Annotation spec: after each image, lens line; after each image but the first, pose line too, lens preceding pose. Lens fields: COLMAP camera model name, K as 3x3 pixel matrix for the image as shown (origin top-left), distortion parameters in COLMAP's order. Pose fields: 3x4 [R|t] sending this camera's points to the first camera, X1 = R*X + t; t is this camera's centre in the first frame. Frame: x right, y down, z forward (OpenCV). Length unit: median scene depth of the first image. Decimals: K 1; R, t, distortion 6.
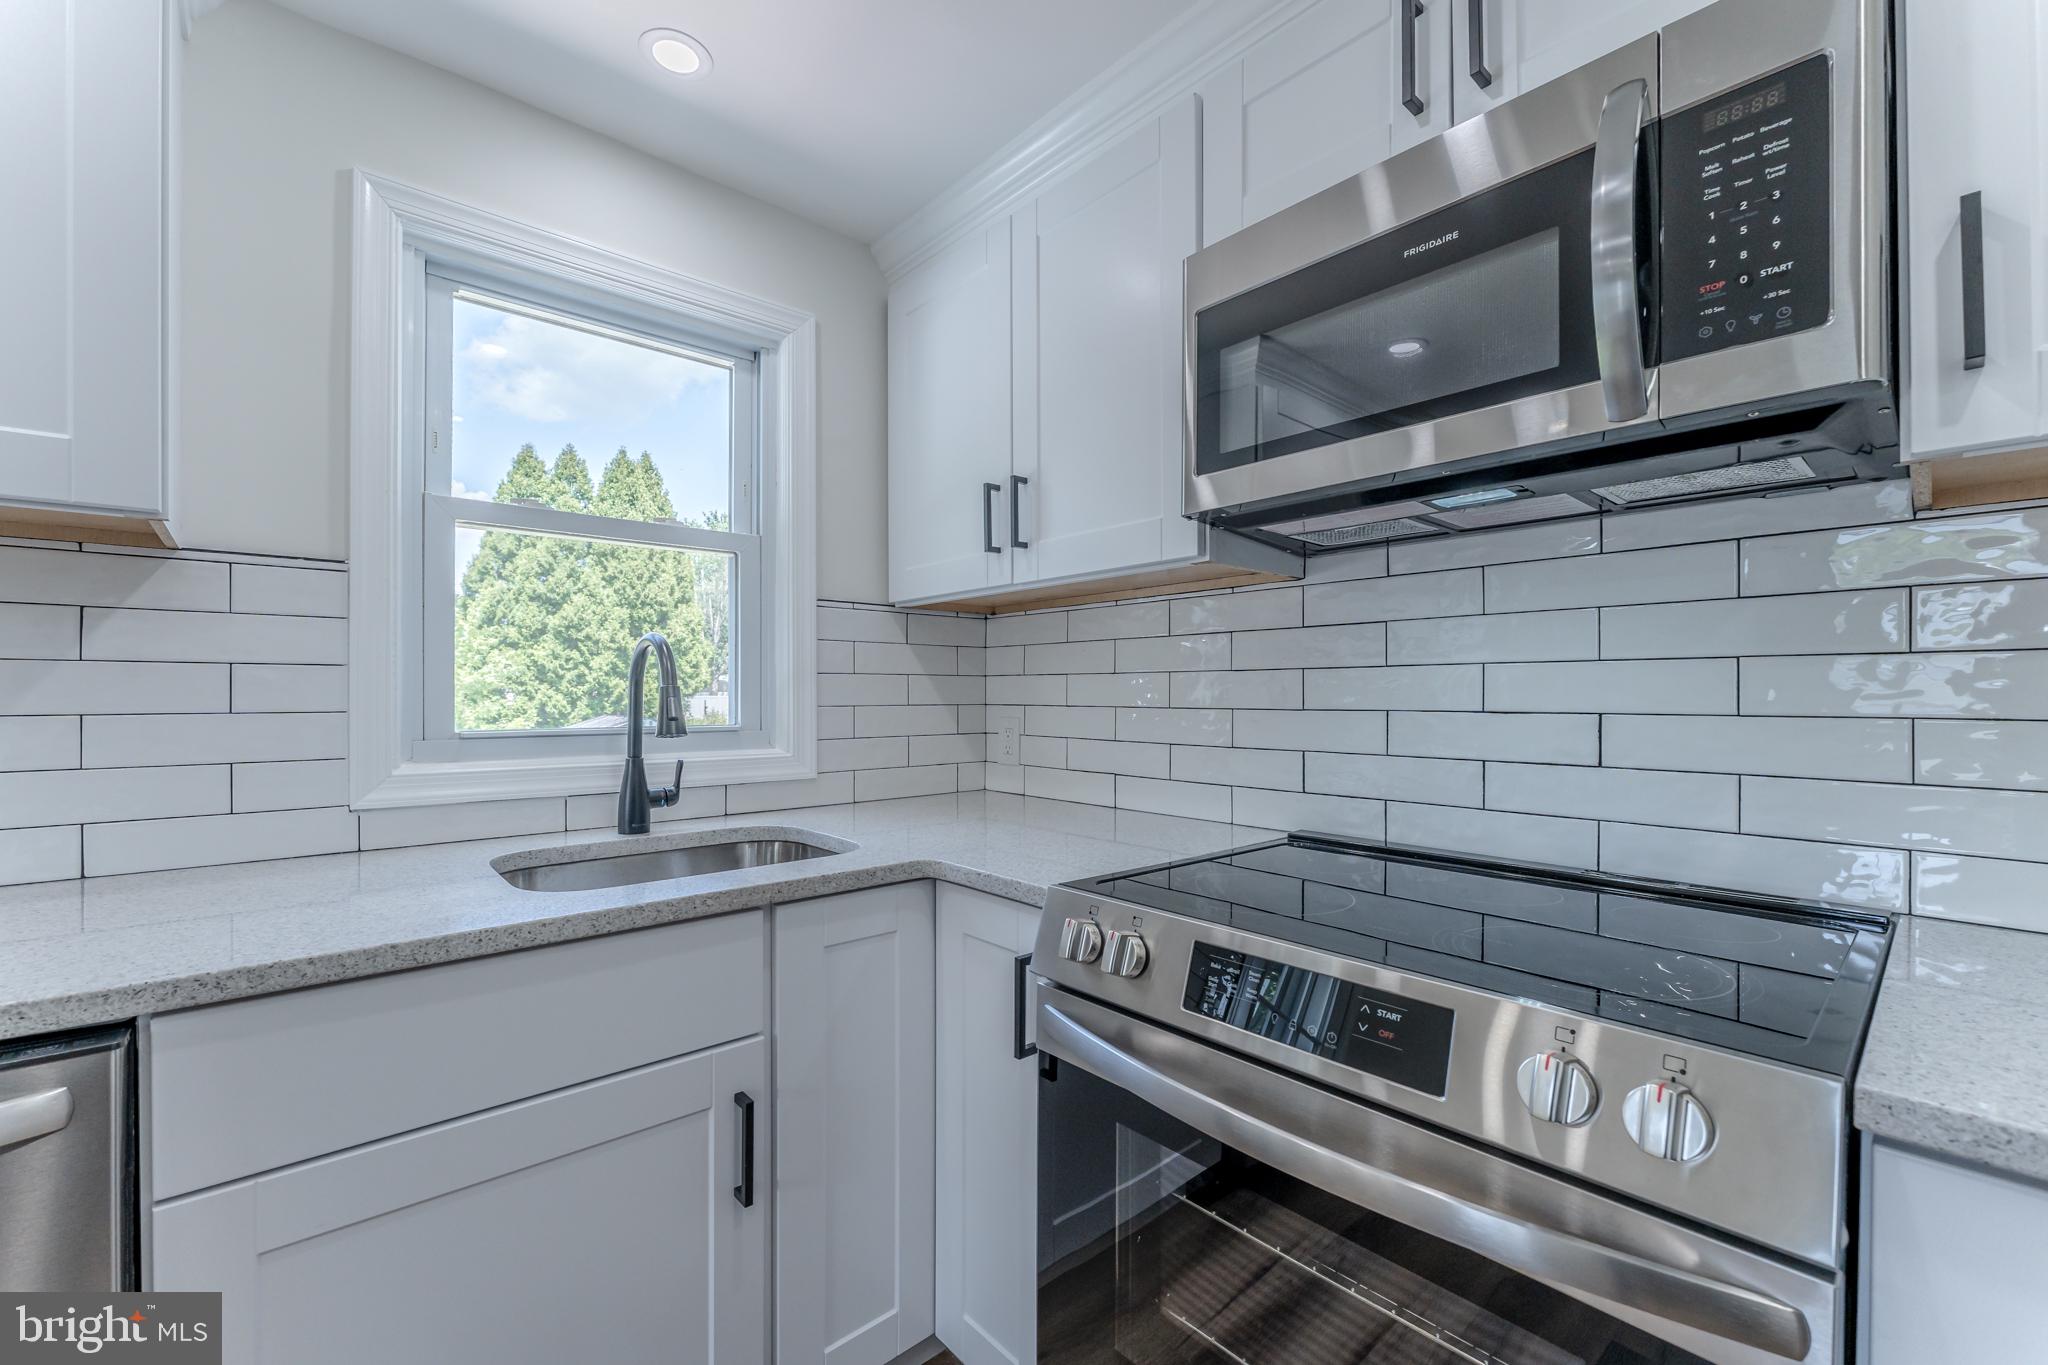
lens RADIAL K [[841.0, 0, 1028.3], [0, 841.0, 689.5], [0, 0, 1]] dist [-0.010969, 0.000770]
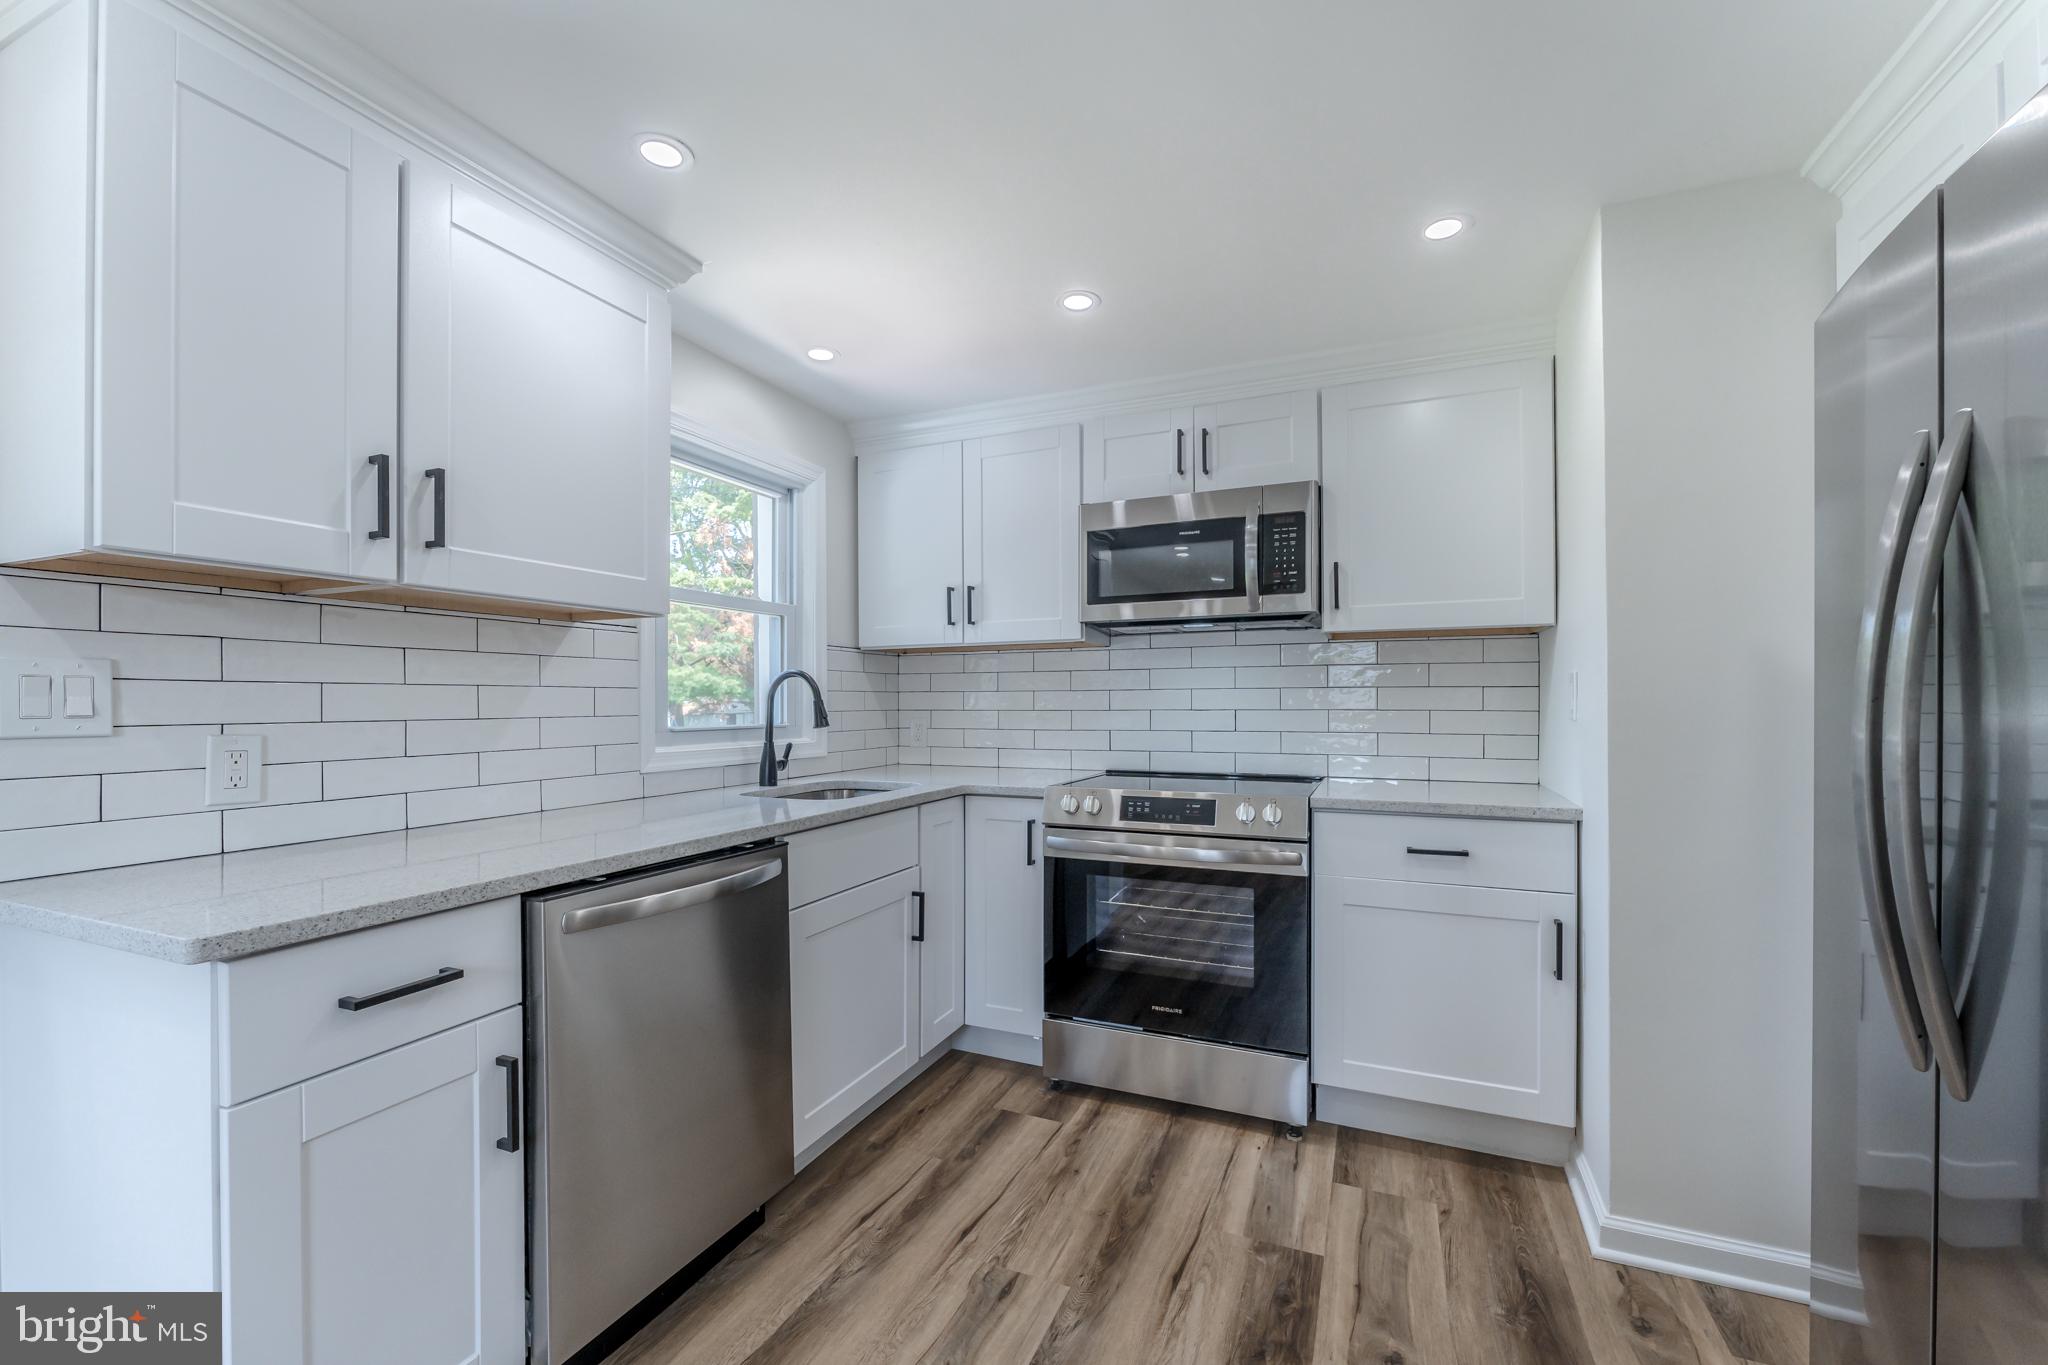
lens RADIAL K [[841.0, 0, 1022.1], [0, 841.0, 694.1], [0, 0, 1]] dist [-0.010969, 0.000770]
pose [[0.907976, -0.000021, 0.419023, -0.846639], [0.002729, 0.999979, -0.005863, -0.004347], [-0.419014, 0.006467, 0.907957, -0.903805]]
